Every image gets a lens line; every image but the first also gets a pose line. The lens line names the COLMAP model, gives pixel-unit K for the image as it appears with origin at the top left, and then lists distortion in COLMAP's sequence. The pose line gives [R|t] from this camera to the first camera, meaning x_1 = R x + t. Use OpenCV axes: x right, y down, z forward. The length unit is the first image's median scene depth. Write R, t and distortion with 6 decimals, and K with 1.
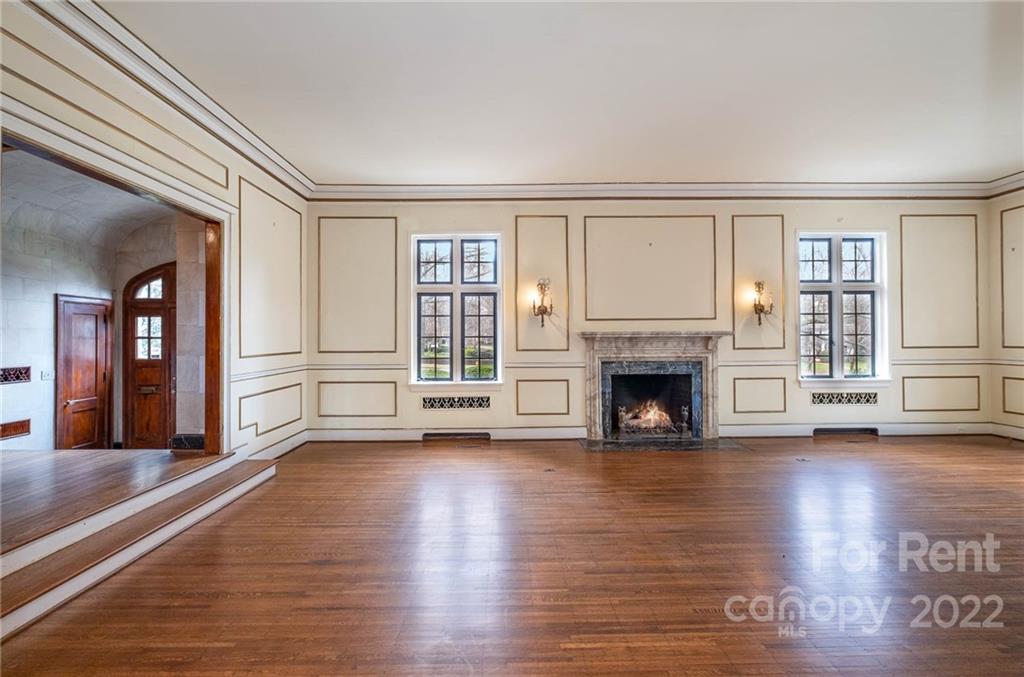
lens RADIAL K [[454.0, 0, 509.7], [0, 454.0, 335.2], [0, 0, 1]] dist [-0.002654, -0.000194]
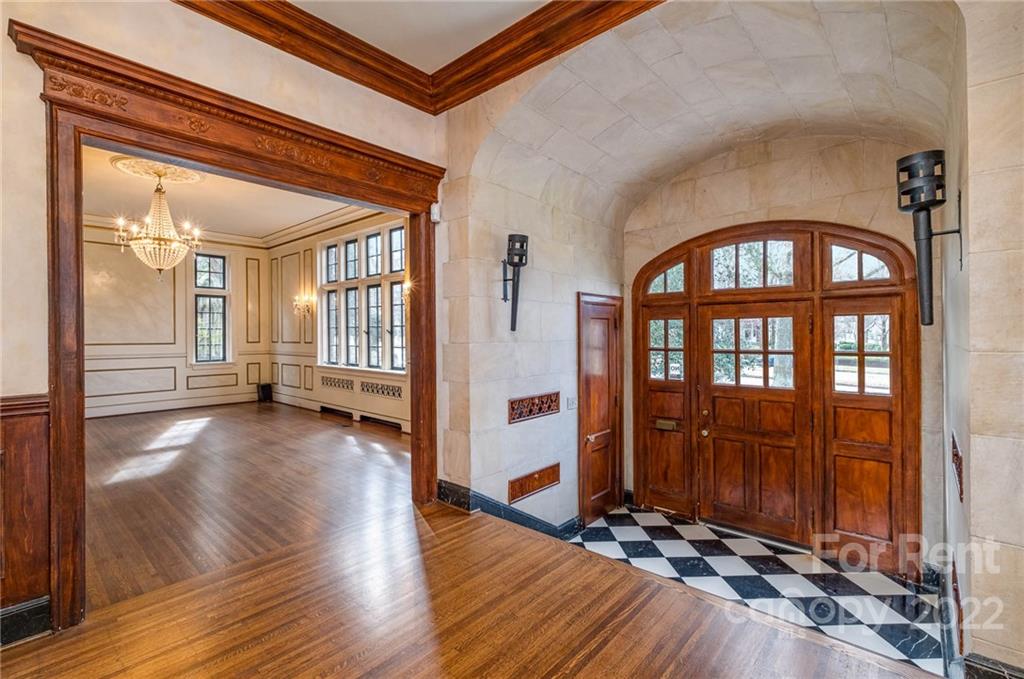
lens RADIAL K [[459.3, 0, 507.3], [0, 459.3, 334.8], [0, 0, 1]] dist [-0.004112, -0.000268]
pose [[0.733641, -0.000970, -0.679537, -0.498469], [0.011072, 0.999883, 0.010525, -0.026994], [0.679448, -0.015246, 0.733566, 0.320220]]
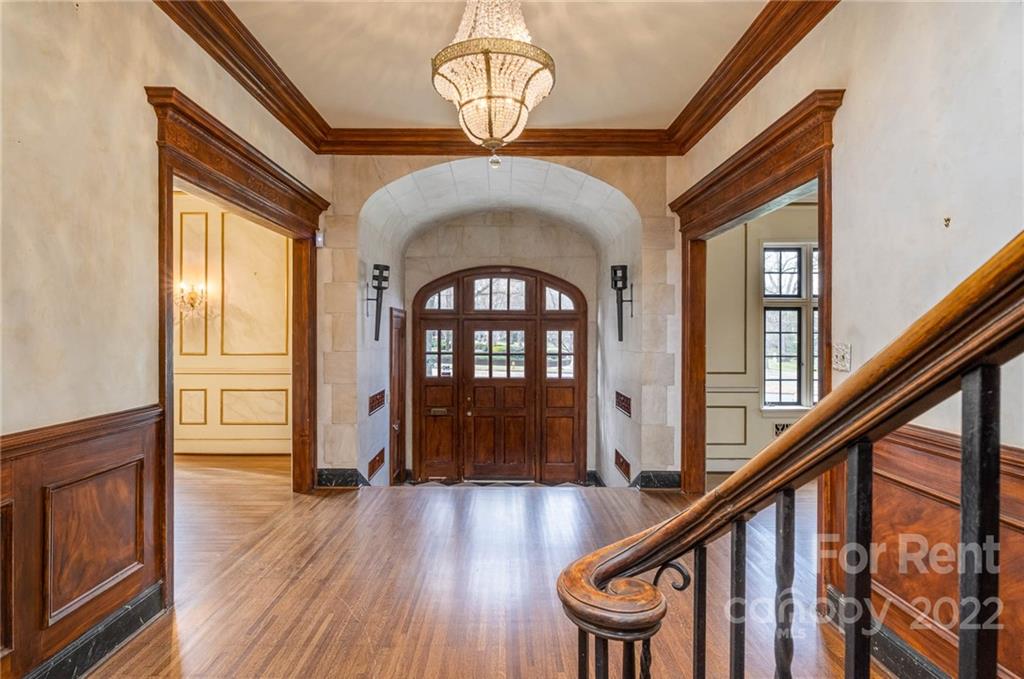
lens RADIAL K [[526.9, 0, 508.1], [0, 526.9, 335.6], [0, 0, 1]] dist [0.004414, 0.000306]
pose [[0.999930, 0.006641, -0.009755, -0.653120], [-0.006500, 0.999875, 0.014409, -0.044912], [0.009850, -0.014345, 0.999849, -0.038292]]
